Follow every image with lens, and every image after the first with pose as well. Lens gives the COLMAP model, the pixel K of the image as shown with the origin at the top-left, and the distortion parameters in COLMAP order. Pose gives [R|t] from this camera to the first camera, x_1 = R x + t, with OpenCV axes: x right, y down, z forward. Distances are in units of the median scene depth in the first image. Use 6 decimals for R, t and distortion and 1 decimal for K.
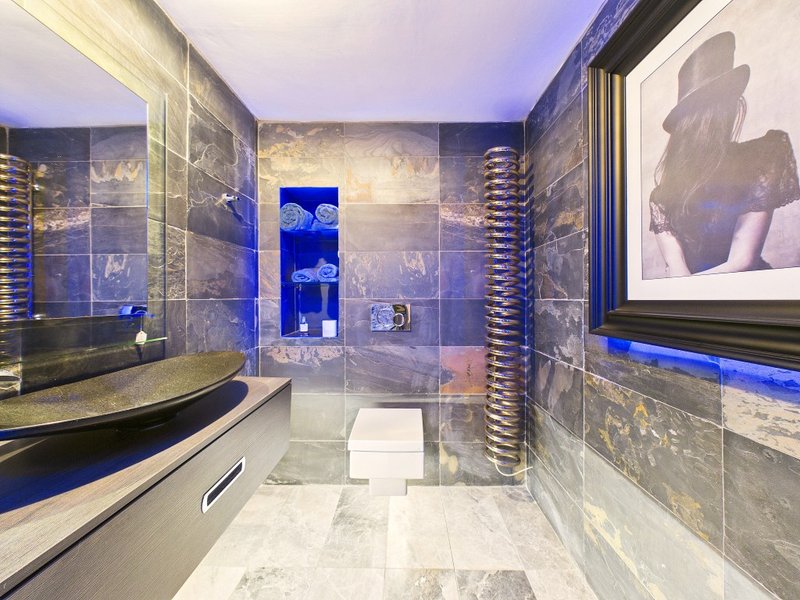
lens RADIAL K [[319.2, 0, 398.1], [0, 319.2, 296.6], [0, 0, 1]] dist [0.001034, 0.000117]
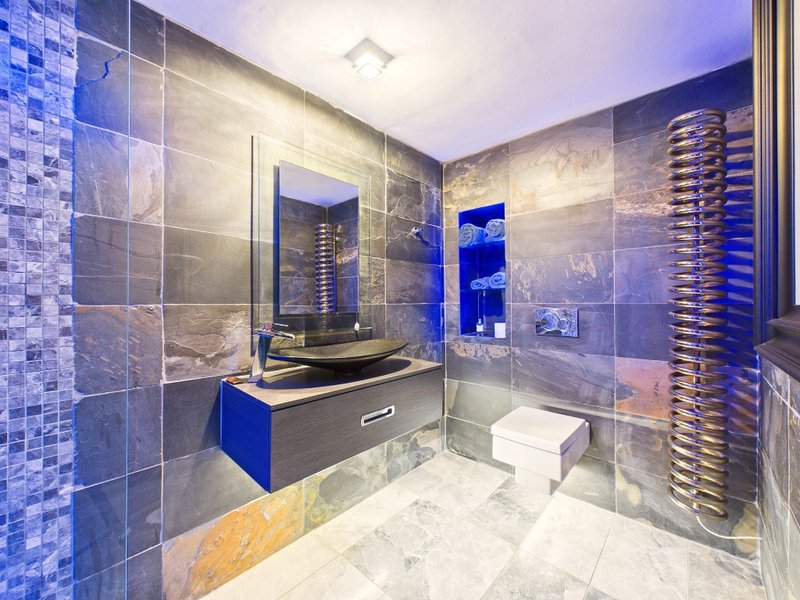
lens RADIAL K [[319.2, 0, 402.2], [0, 319.2, 303.3], [0, 0, 1]] dist [0.001034, 0.000117]
pose [[0.751033, -0.000618, -0.660264, 0.276865], [0.004197, 0.999984, 0.003838, 0.000254], [0.660251, -0.005653, 0.751024, -0.064046]]
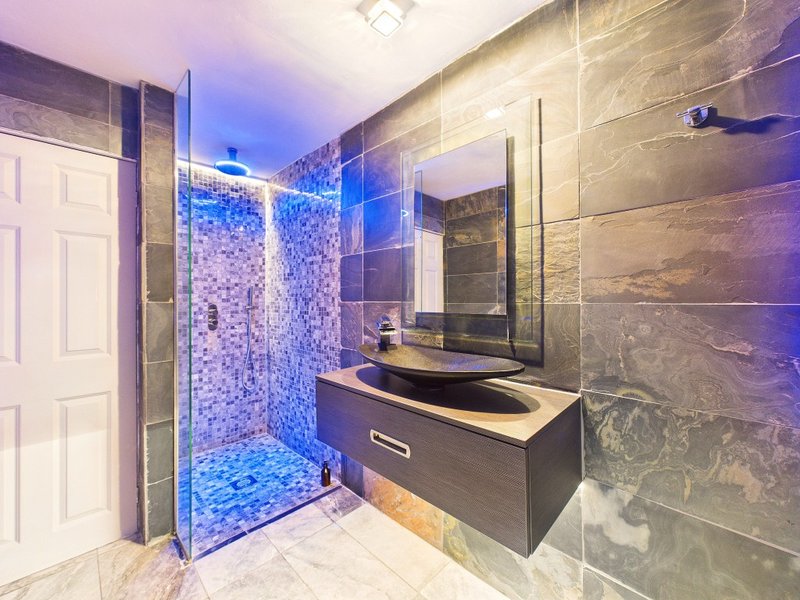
lens RADIAL K [[319.2, 0, 400.3], [0, 319.2, 299.4], [0, 0, 1]] dist [0.001034, 0.000117]
pose [[-0.685022, 0.000728, -0.728522, 0.165904], [0.004753, 0.999983, -0.003470, -0.000355], [0.728507, -0.005840, -0.685013, 0.837489]]
